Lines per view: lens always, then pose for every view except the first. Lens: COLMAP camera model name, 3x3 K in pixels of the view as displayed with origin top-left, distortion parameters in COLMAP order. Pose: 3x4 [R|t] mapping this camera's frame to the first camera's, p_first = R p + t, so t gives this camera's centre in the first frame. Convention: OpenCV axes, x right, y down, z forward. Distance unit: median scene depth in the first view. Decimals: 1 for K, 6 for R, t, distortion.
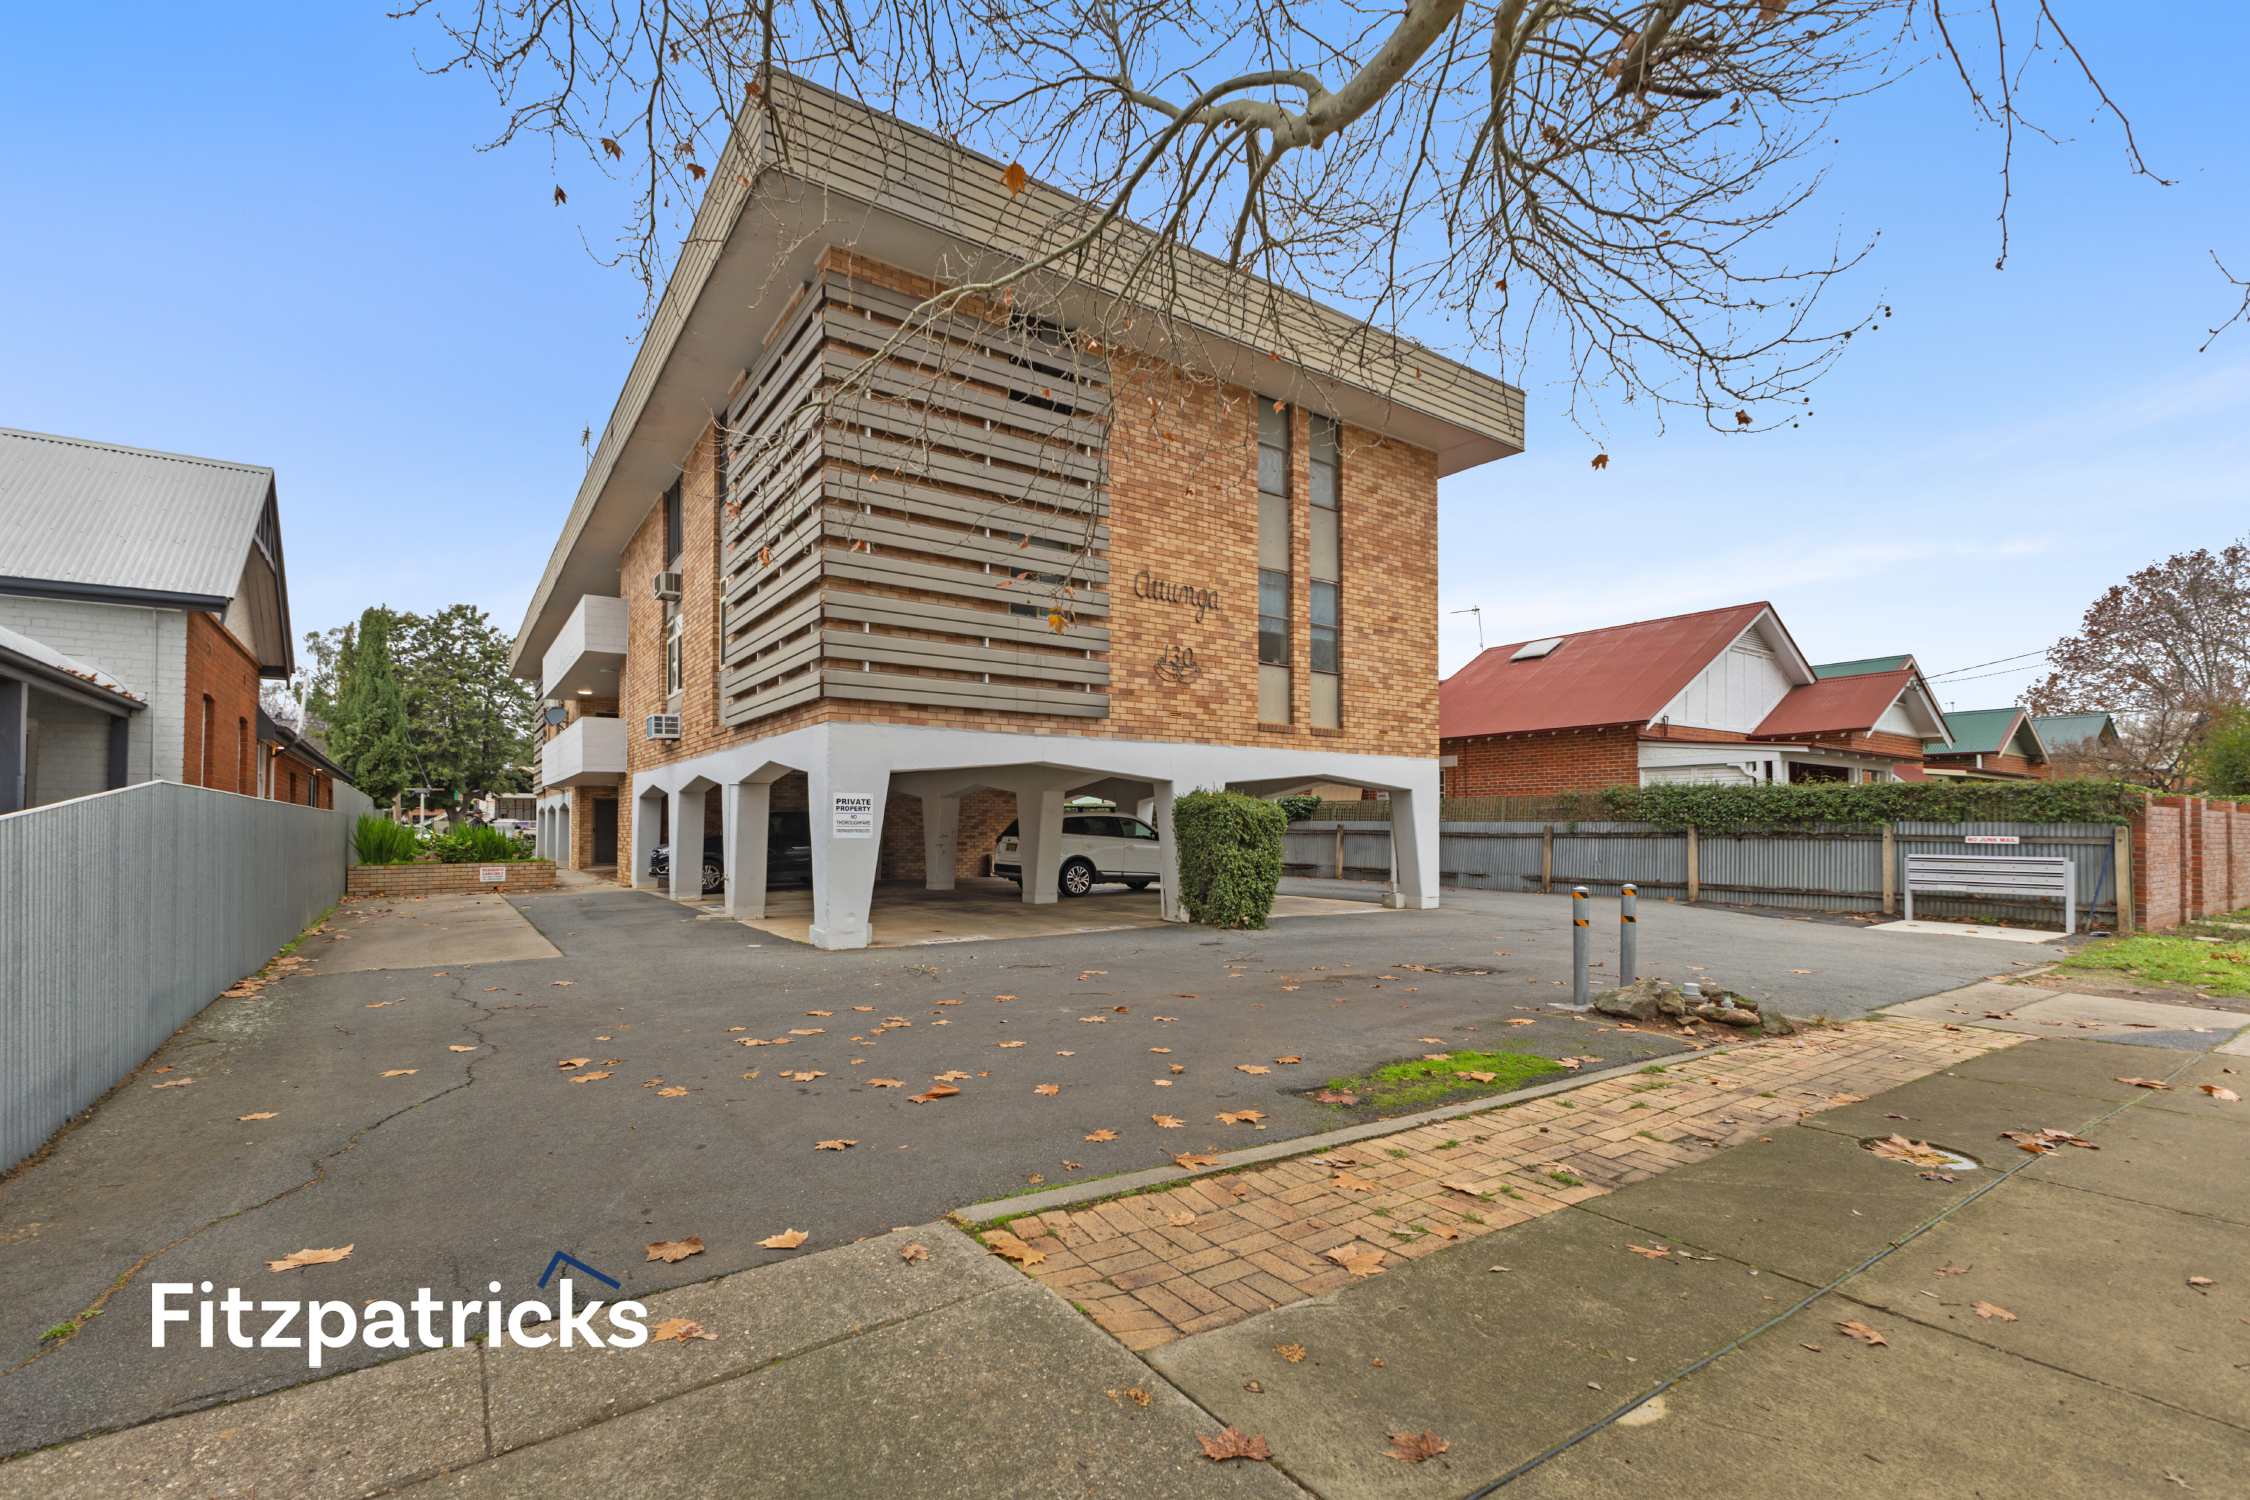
lens RADIAL K [[986.6, 0, 1115.0], [0, 986.6, 728.5], [0, 0, 1]] dist [0.002132, -0.000024]
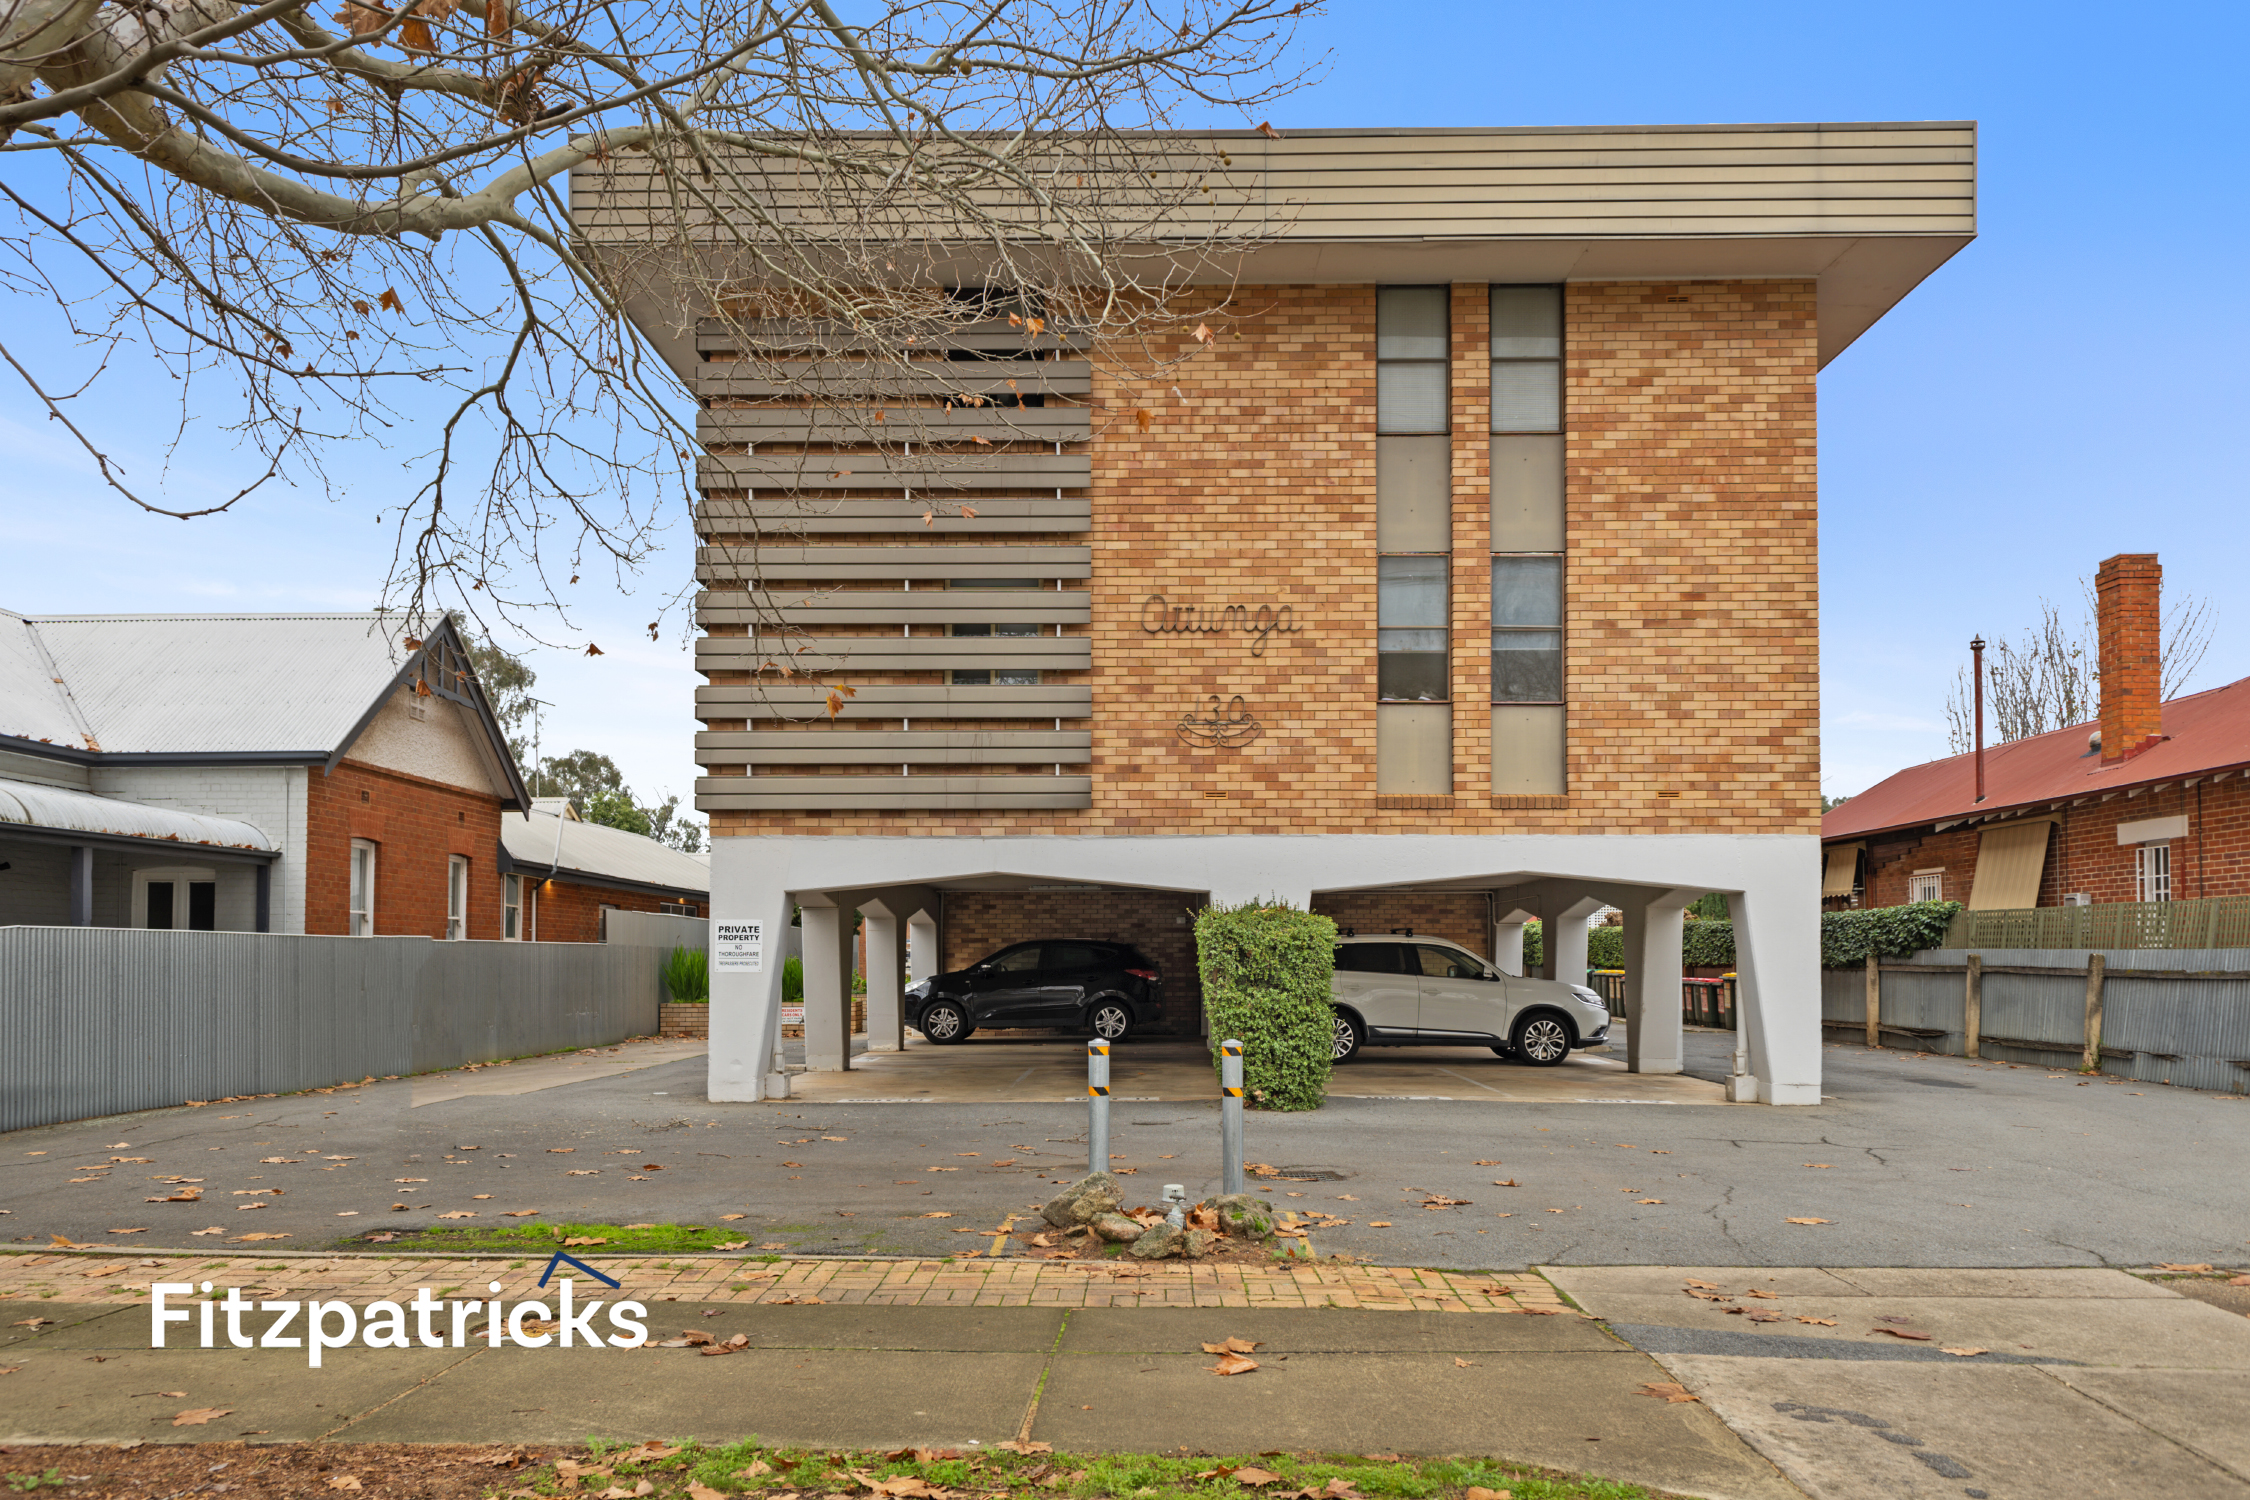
lens RADIAL K [[1611.0, 0, 1126.2], [0, 1611.0, 762.2], [0, 0, 1]] dist [0.032212, -0.001447]
pose [[0.809441, -0.074652, -0.582436, 0.641748], [0.060395, 0.997210, -0.043880, 0.008453], [0.584087, 0.000342, 0.811691, 0.046776]]
